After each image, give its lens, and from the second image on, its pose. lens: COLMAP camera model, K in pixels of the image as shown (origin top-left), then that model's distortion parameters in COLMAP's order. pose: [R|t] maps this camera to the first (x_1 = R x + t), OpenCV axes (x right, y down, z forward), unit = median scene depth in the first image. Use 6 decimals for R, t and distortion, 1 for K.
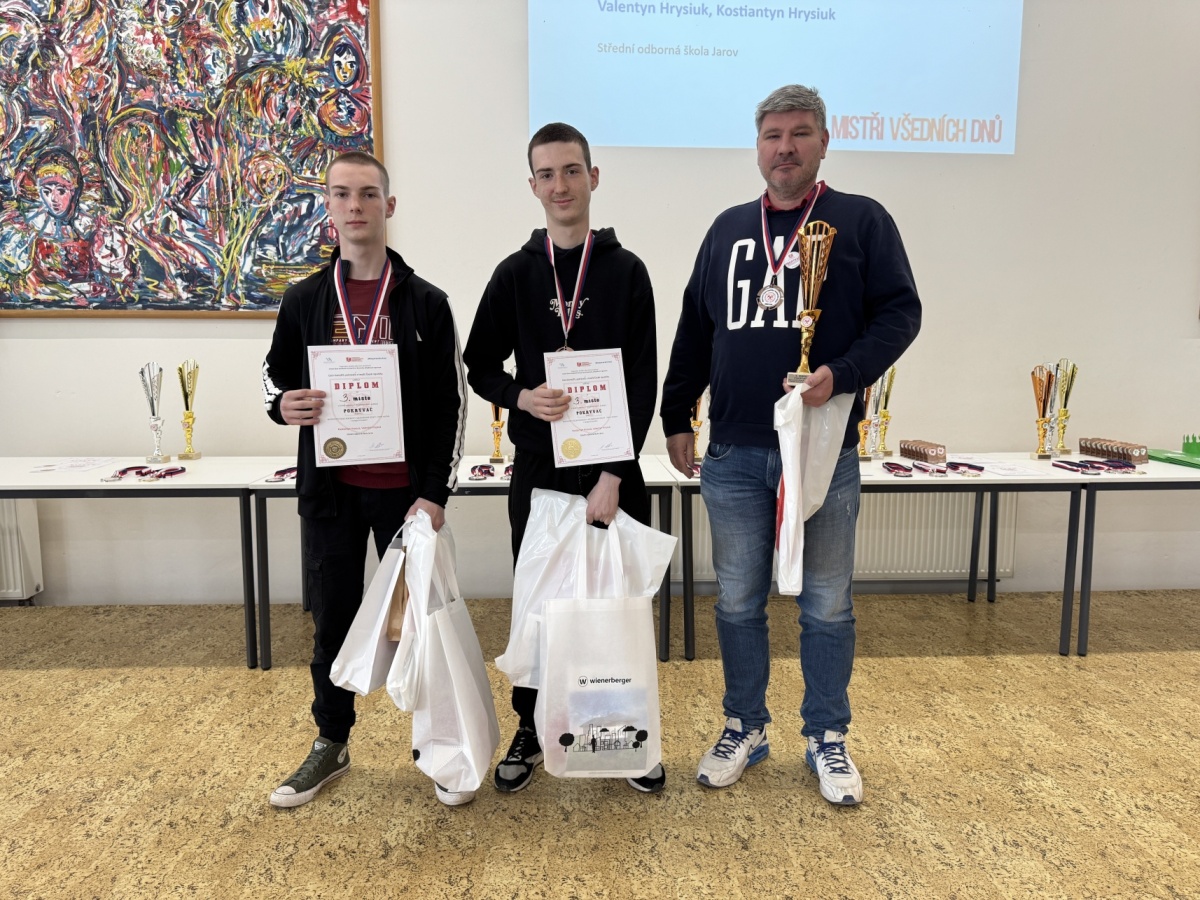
lens RADIAL K [[854.9, 0, 601.9], [0, 854.9, 449.4], [0, 0, 1]] dist [0.001510, -0.005172]
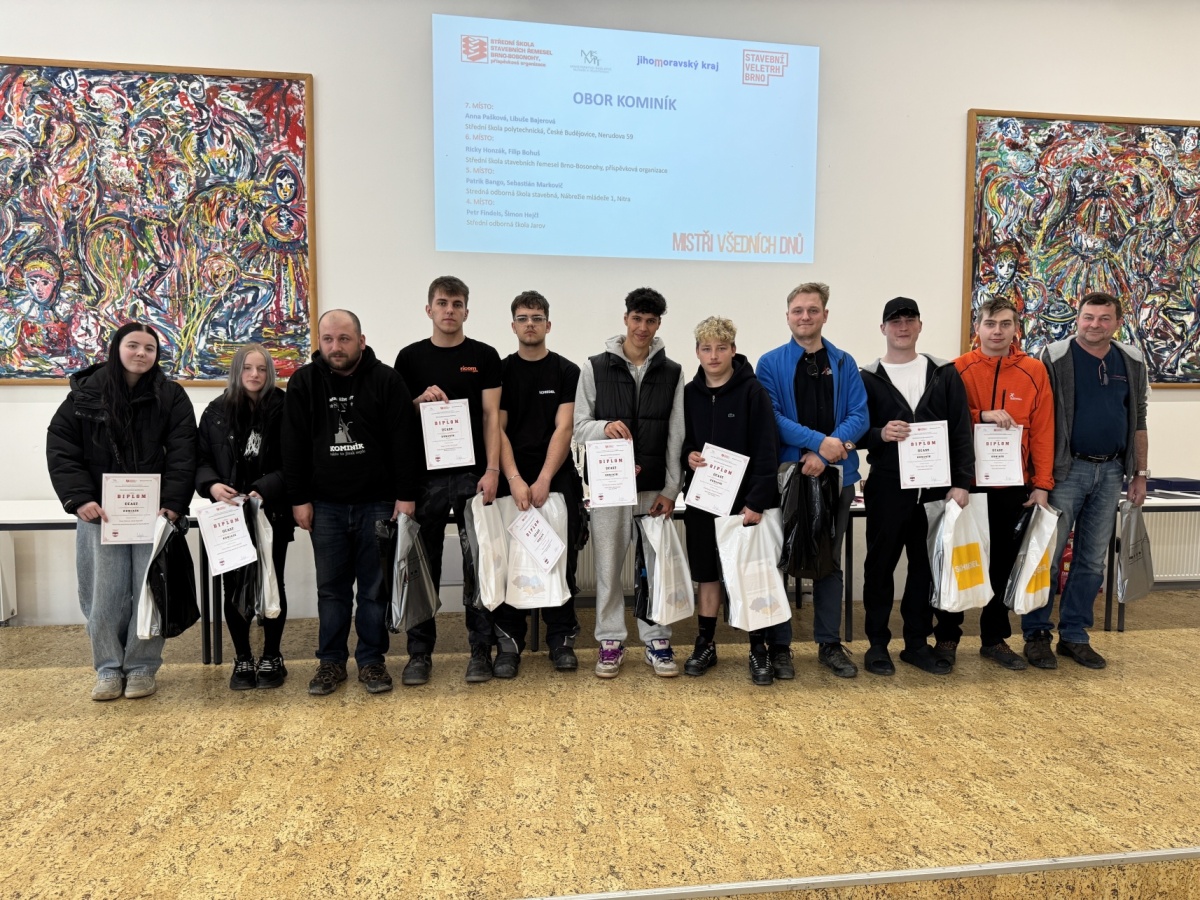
lens RADIAL K [[853.8, 0, 598.5], [0, 853.8, 459.3], [0, 0, 1]] dist [0.007365, -0.010626]
pose [[0.996474, -0.004008, 0.083807, 0.050282], [0.008808, 0.998337, -0.056979, 0.025933], [-0.083439, 0.057516, 0.994852, -0.262673]]
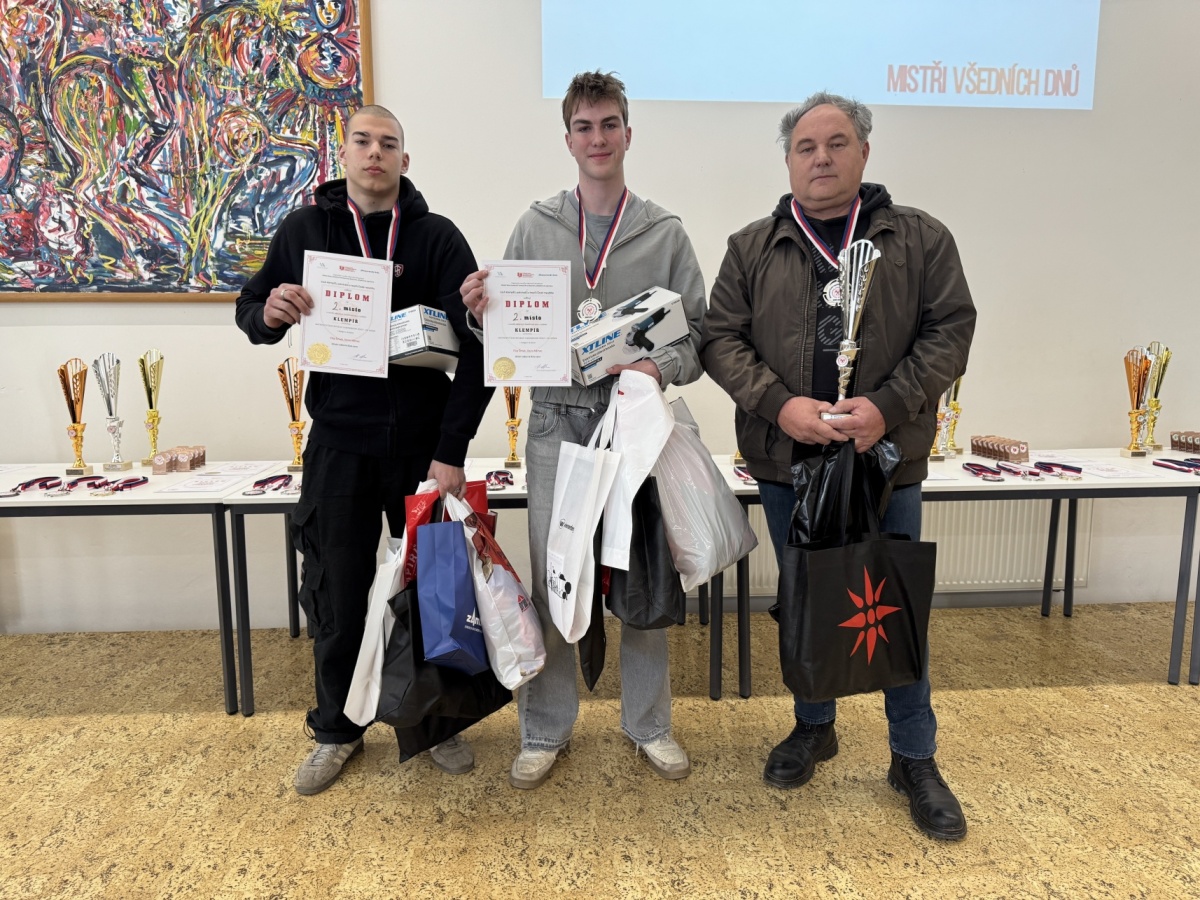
lens RADIAL K [[853.8, 0, 598.5], [0, 853.8, 459.3], [0, 0, 1]] dist [0.007365, -0.010626]
pose [[0.999869, -0.008748, 0.013604, -0.044751], [0.008409, 0.999657, 0.024786, -0.011667], [-0.013816, -0.024668, 0.999600, 0.126210]]
